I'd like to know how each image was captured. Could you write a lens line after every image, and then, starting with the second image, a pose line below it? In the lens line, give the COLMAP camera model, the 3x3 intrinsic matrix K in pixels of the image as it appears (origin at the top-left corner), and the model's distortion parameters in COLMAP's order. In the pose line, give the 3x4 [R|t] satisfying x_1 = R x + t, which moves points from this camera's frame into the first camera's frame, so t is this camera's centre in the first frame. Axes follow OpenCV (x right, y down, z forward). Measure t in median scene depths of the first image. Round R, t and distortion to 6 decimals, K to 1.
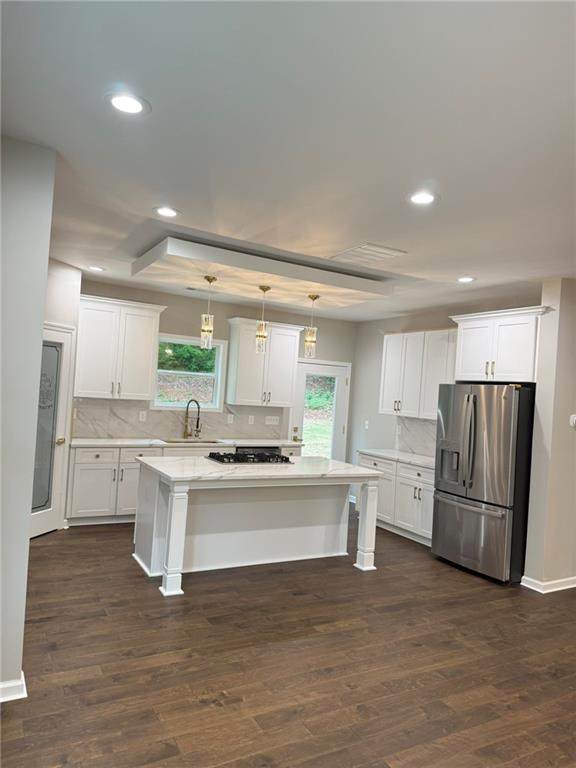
lens RADIAL K [[538.1, 0, 288.0], [0, 538.1, 384.0], [0, 0, 1]] dist [0.088769, -0.114857]
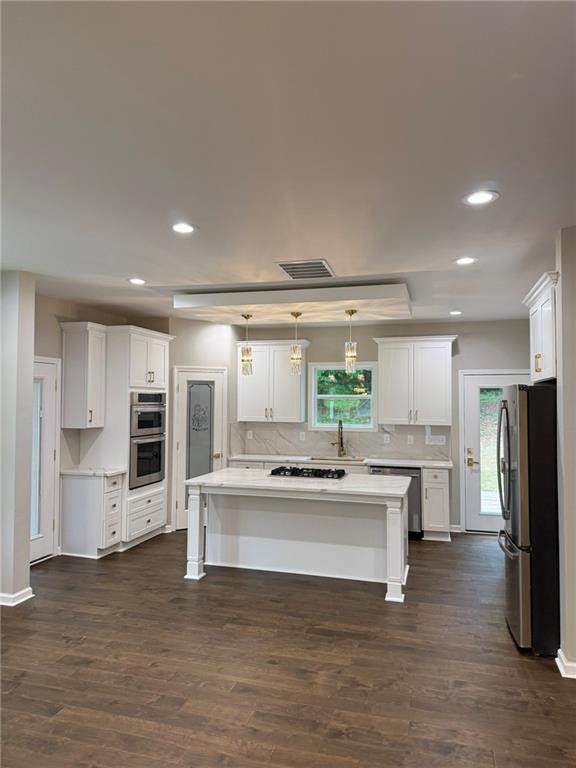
lens RADIAL K [[538.1, 0, 288.0], [0, 538.1, 384.0], [0, 0, 1]] dist [0.088769, -0.114857]
pose [[0.700820, -0.084982, -0.708258, 0.712196], [0.047419, 0.996232, -0.072614, 0.040491], [0.711760, 0.017304, 0.702209, 0.237296]]
